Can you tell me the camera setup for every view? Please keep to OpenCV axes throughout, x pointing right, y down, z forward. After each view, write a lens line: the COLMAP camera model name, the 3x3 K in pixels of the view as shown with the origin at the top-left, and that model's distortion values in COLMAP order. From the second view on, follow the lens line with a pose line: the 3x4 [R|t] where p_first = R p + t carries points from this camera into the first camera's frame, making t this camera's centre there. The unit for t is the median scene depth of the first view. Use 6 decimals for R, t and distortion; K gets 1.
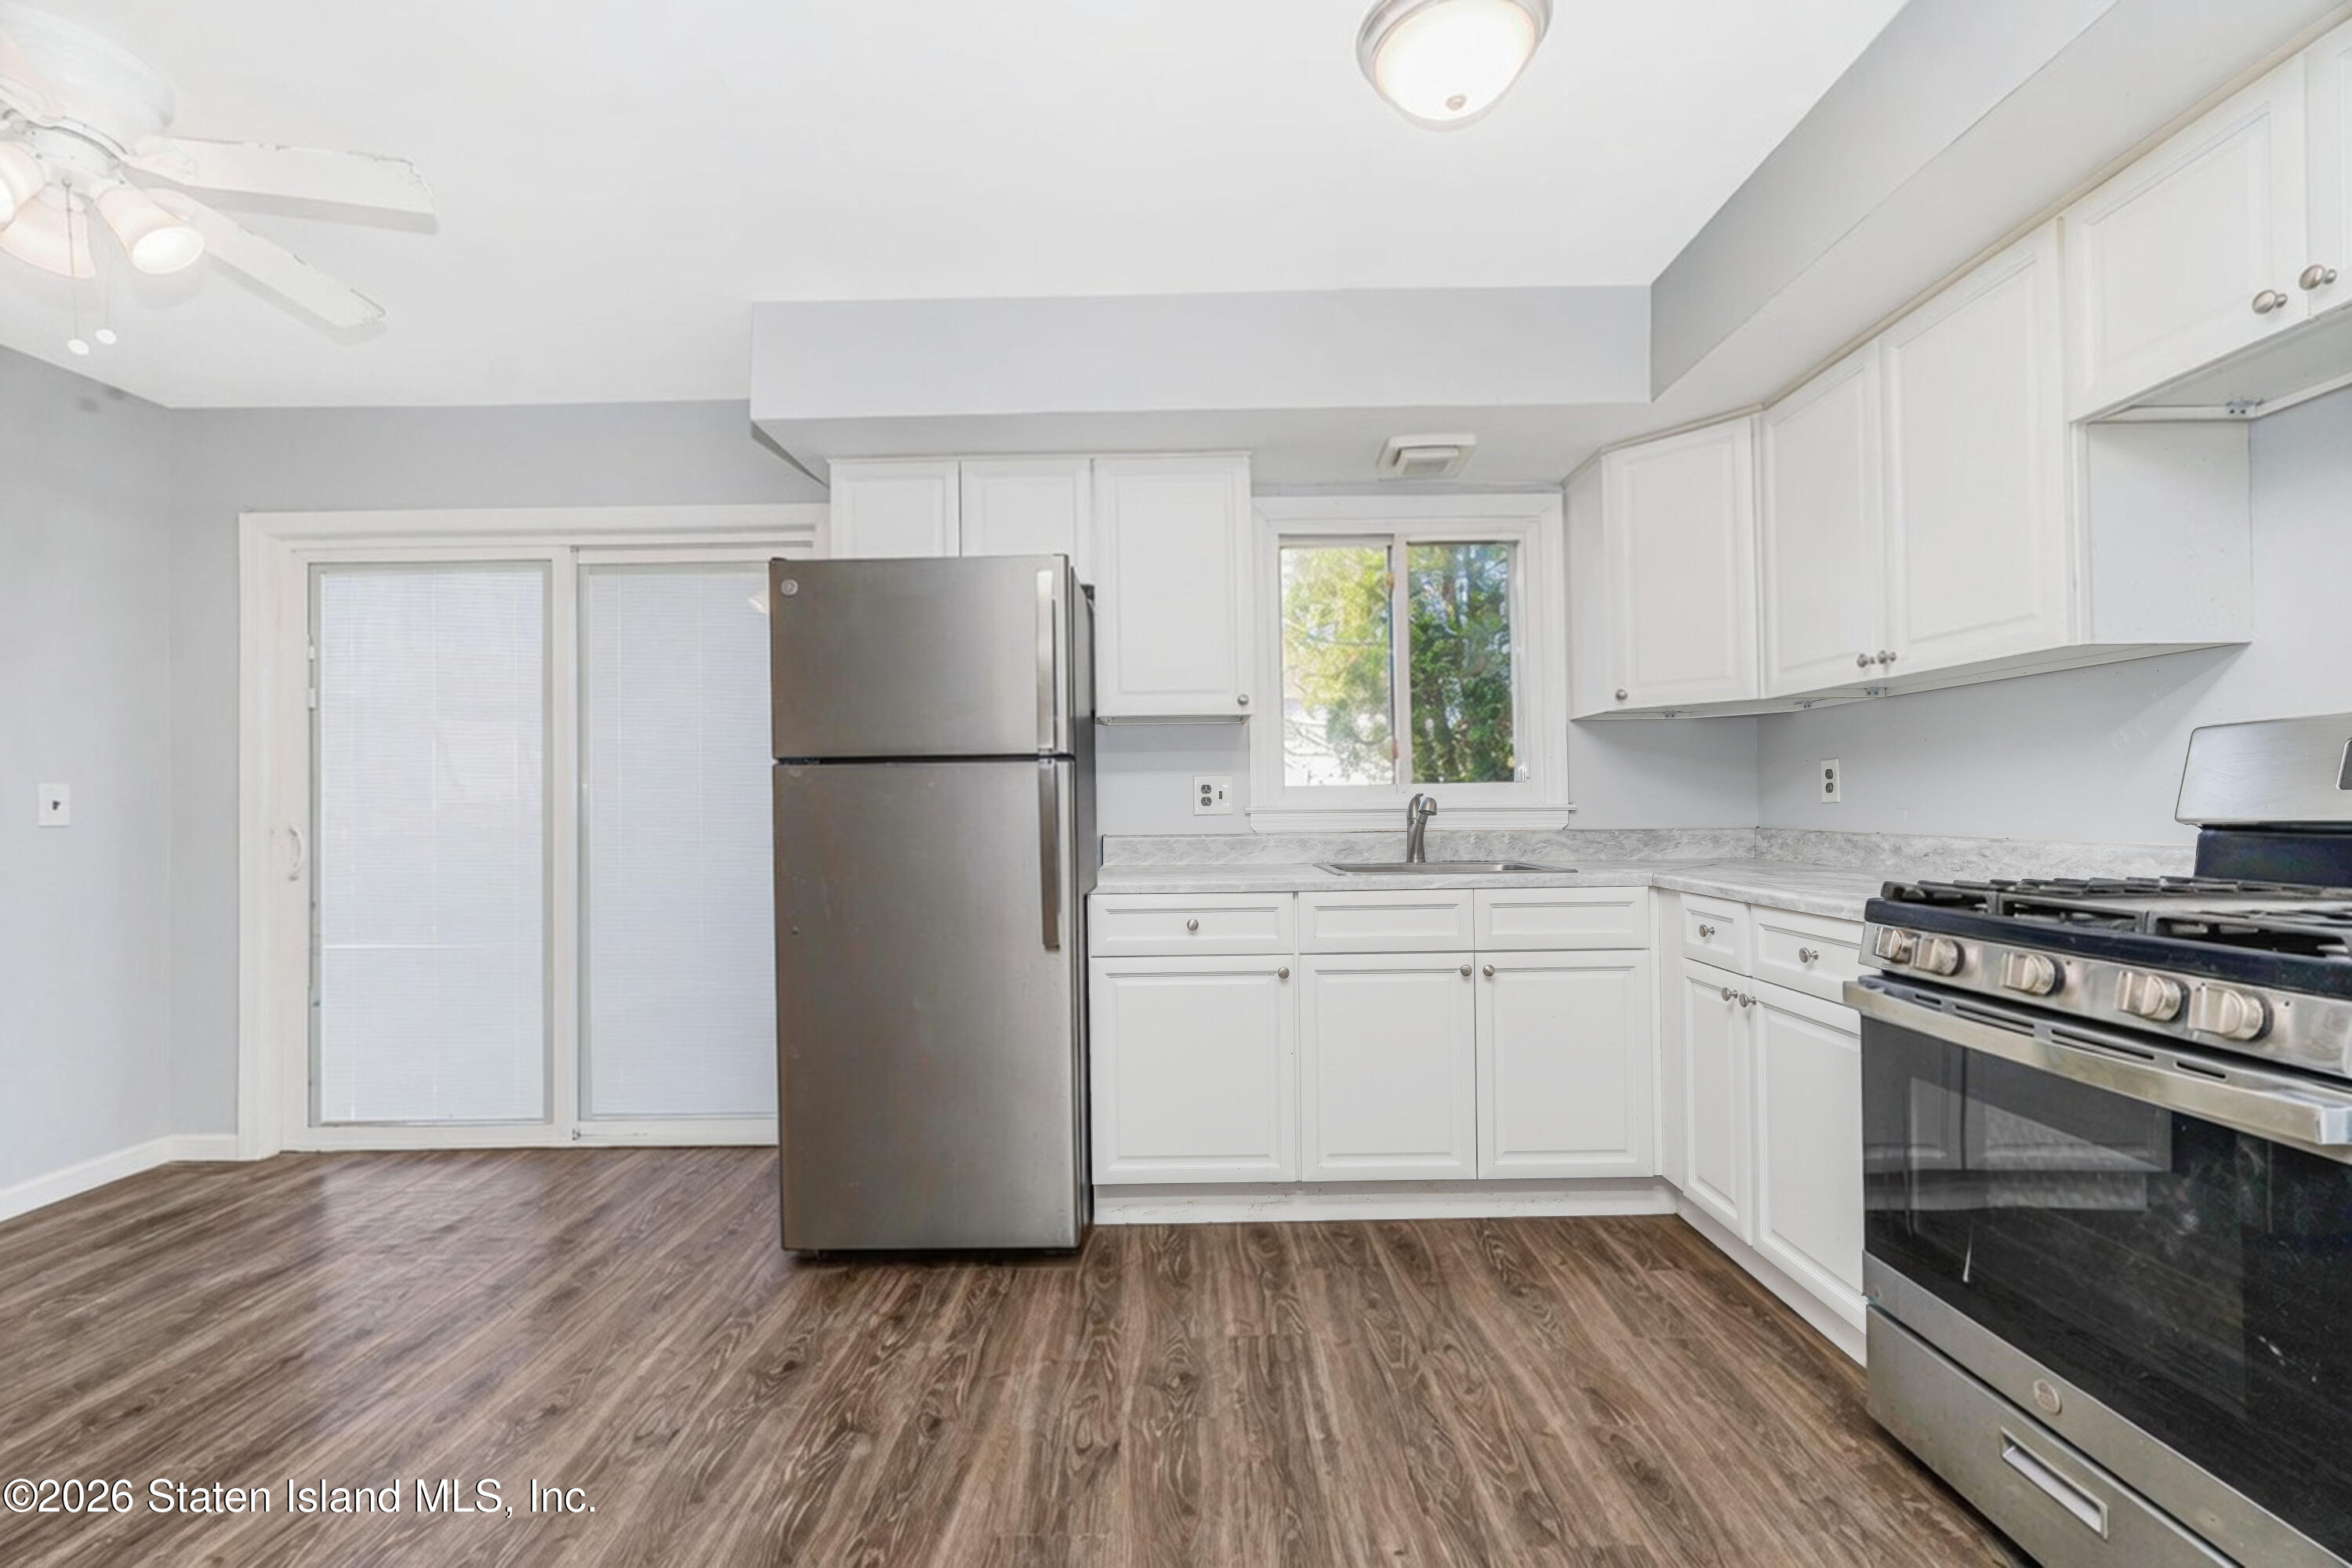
lens RADIAL K [[1033.2, 0, 1165.5], [0, 1033.2, 797.1], [0, 0, 1]] dist [-0.003019, -0.000013]
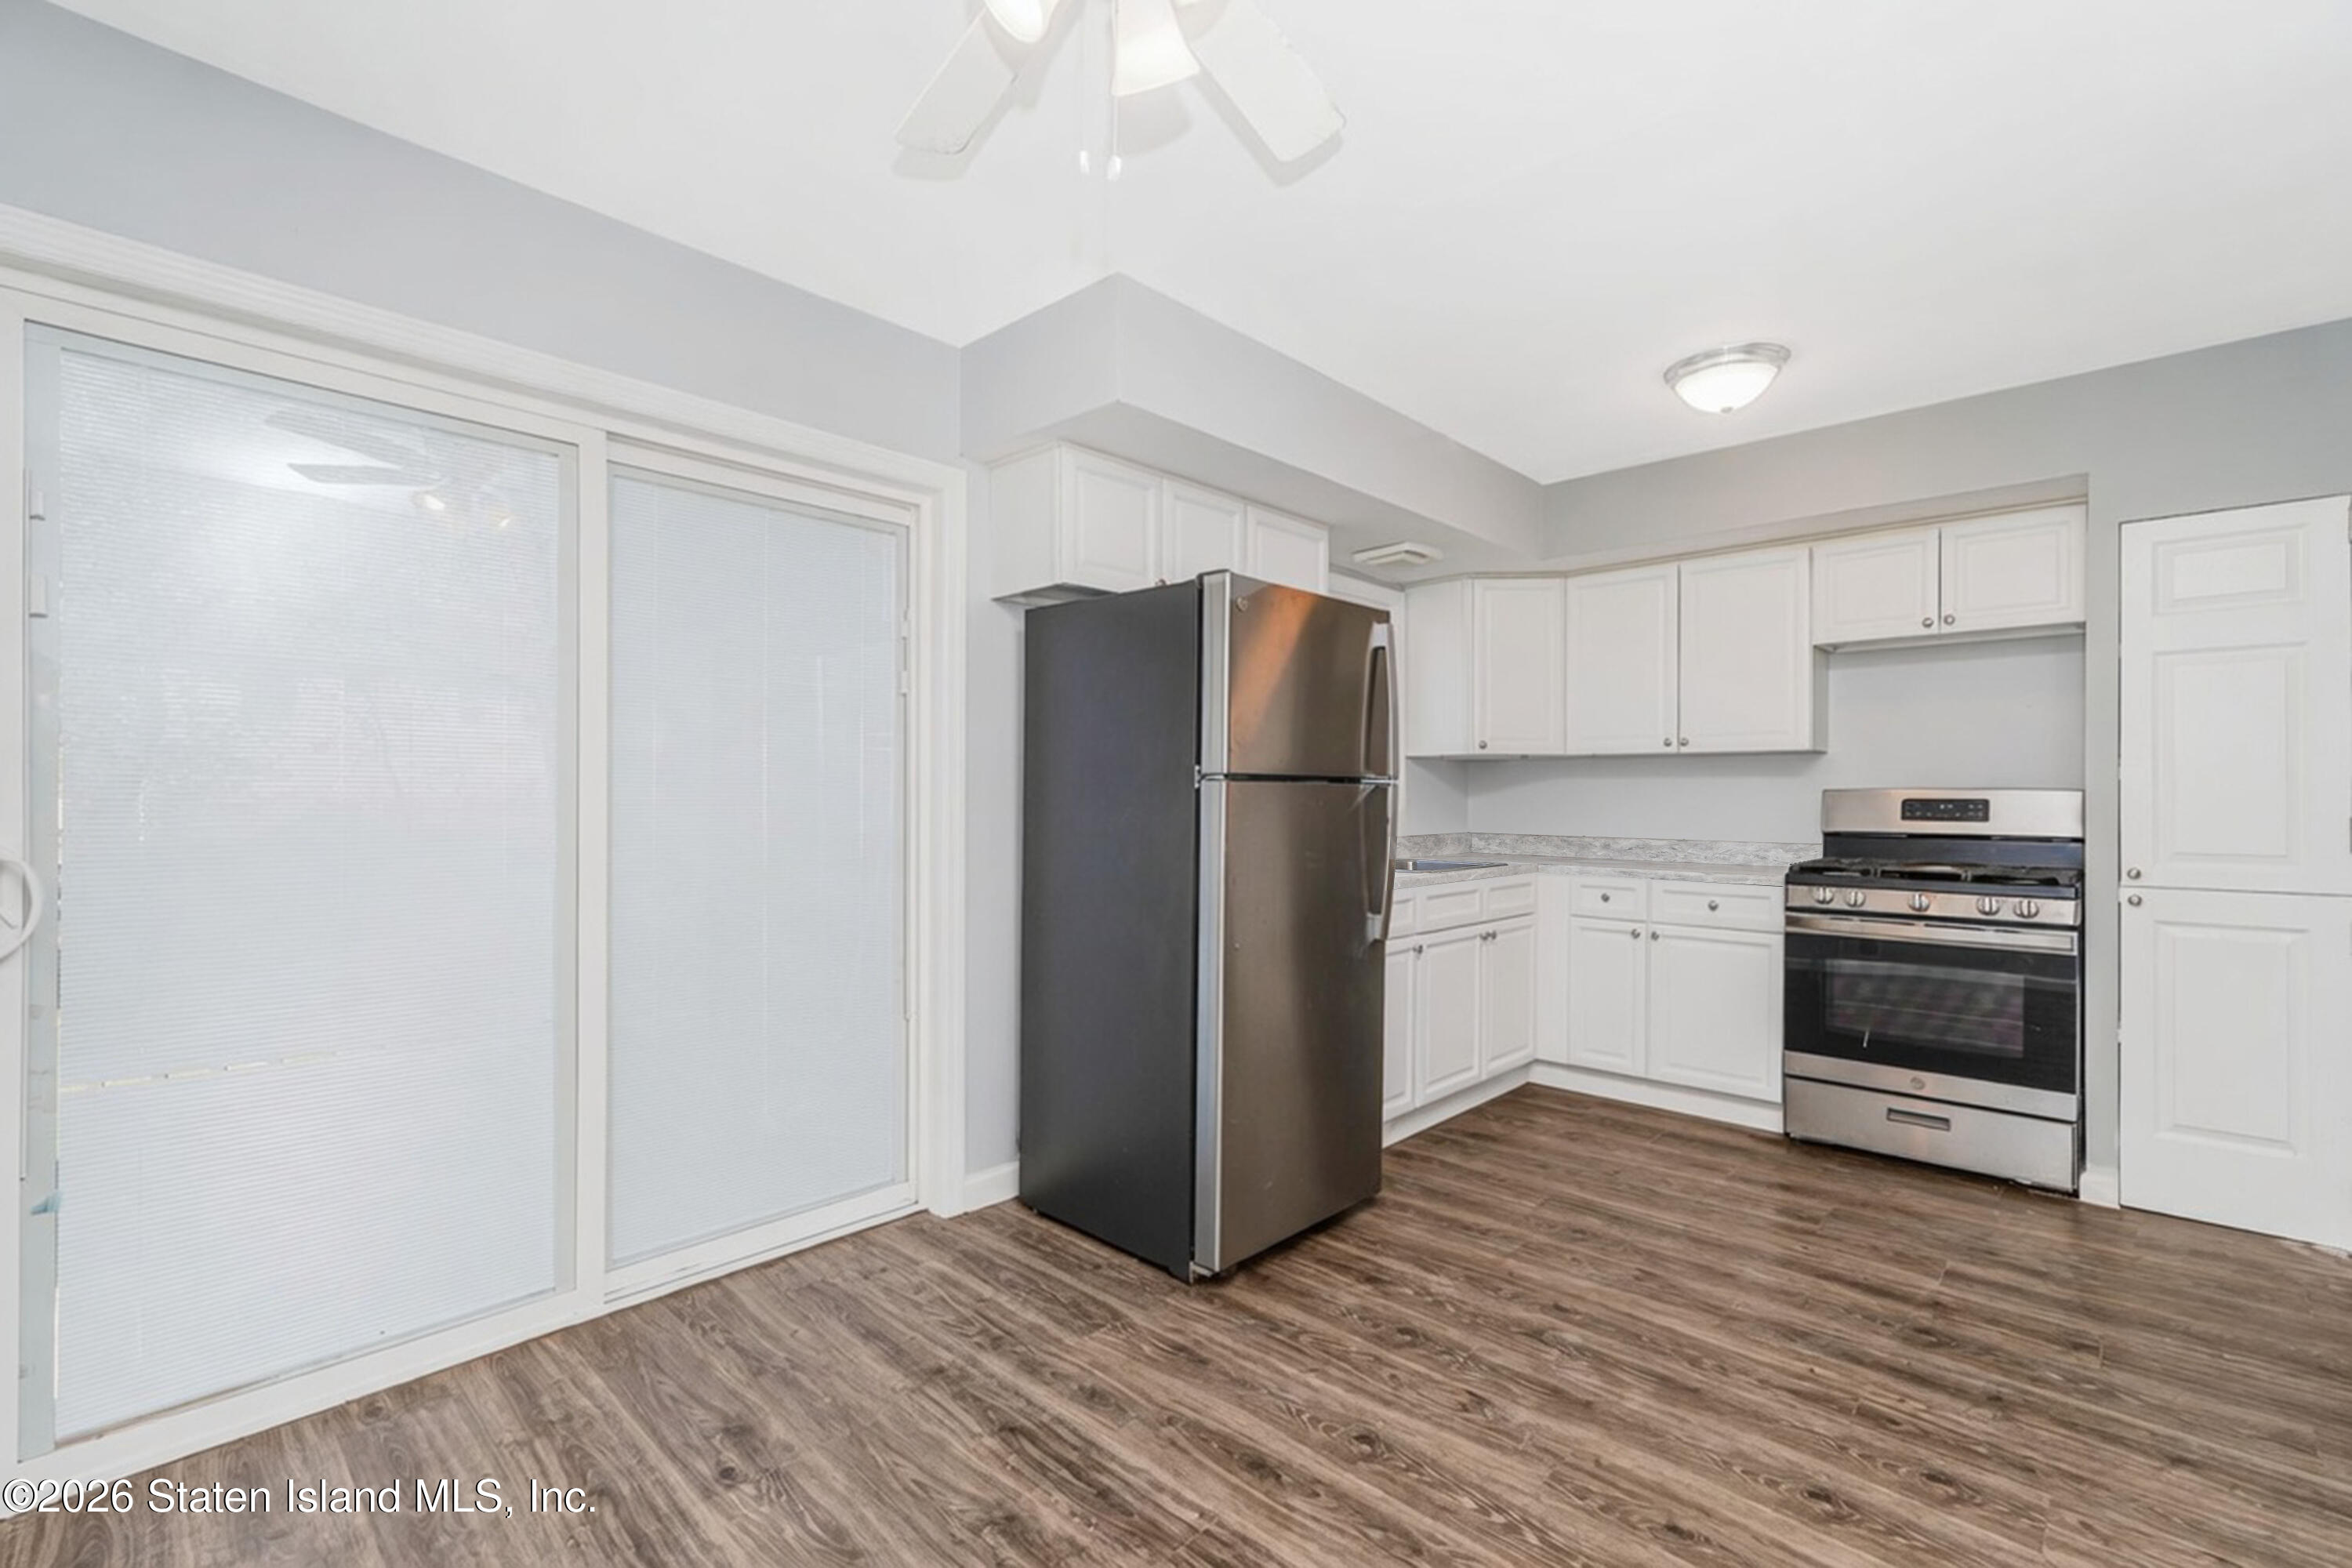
lens RADIAL K [[1040.9, 0, 1175.2], [0, 1040.9, 793.7], [0, 0, 1]] dist [-0.010812, -0.000110]
pose [[0.682216, 0.019240, 0.730898, -1.290596], [-0.020917, 0.999758, -0.006794, -0.011937], [-0.730851, -0.010653, 0.682453, 0.408379]]
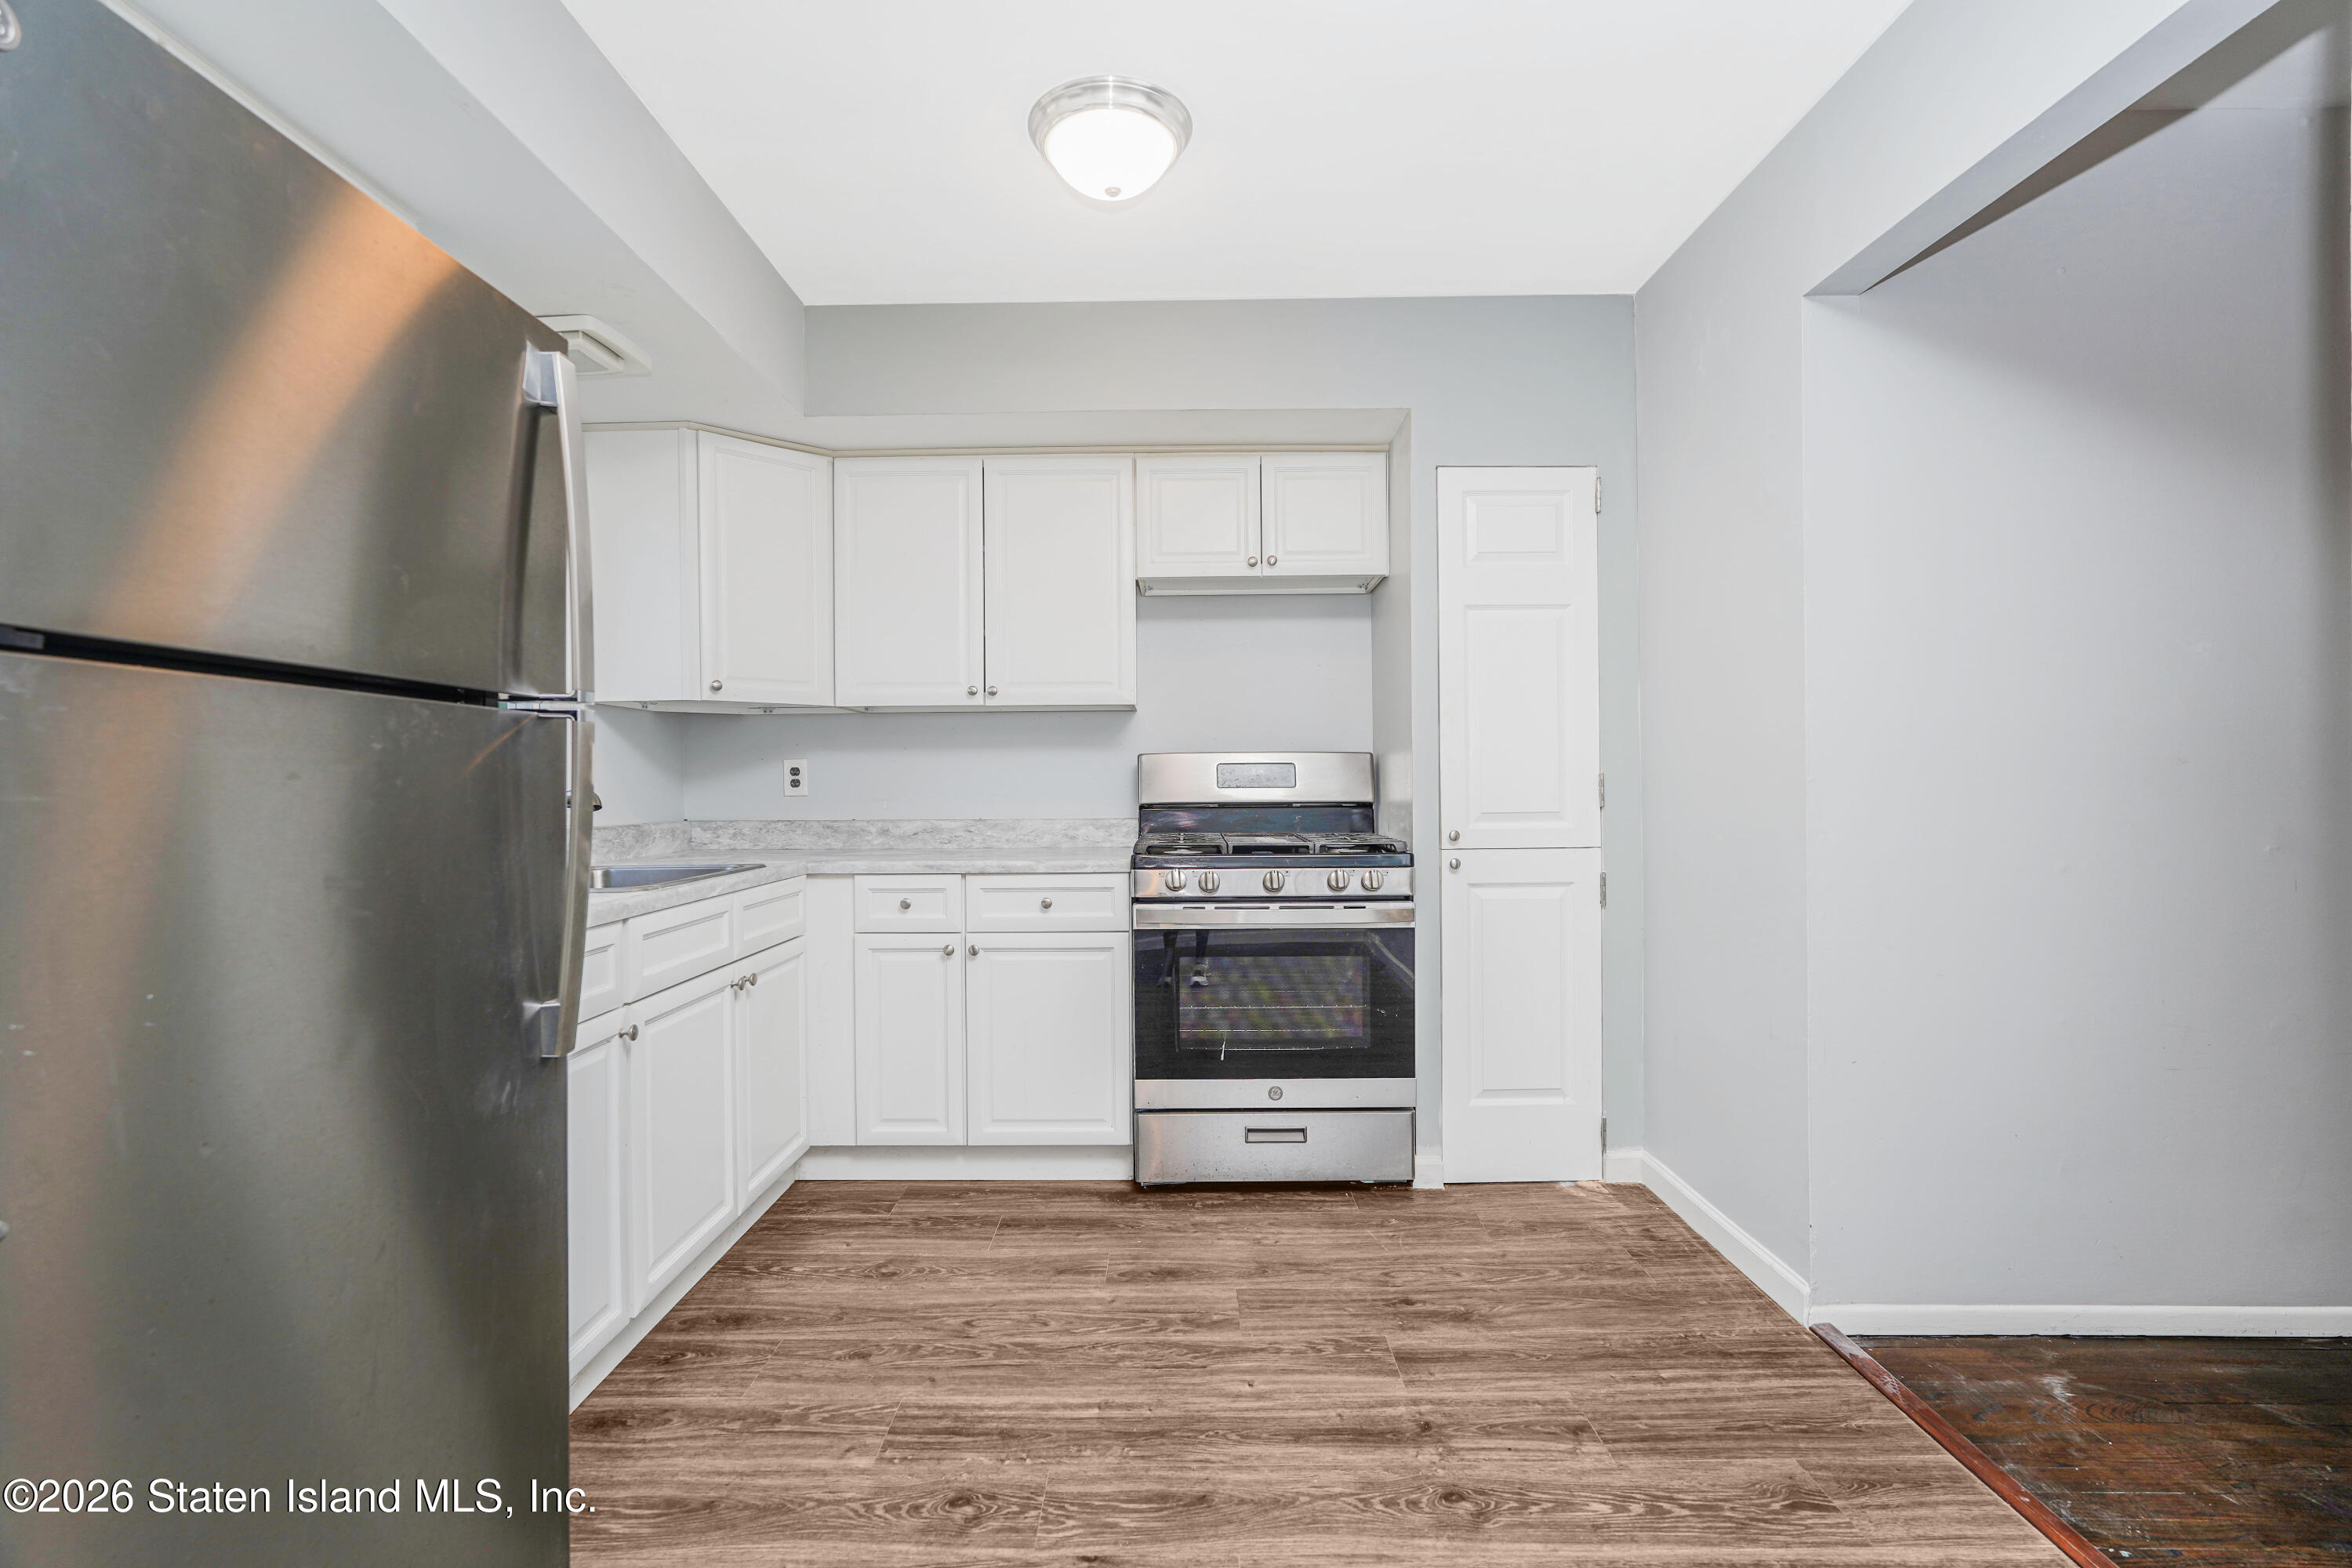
lens RADIAL K [[1040.9, 0, 1175.2], [0, 1040.9, 793.7], [0, 0, 1]] dist [-0.010812, -0.000110]
pose [[-0.000973, 0.003796, 0.999992, -0.733388], [-0.000337, 0.999993, -0.003796, 0.009626], [-0.999999, -0.000341, -0.000971, 0.767338]]
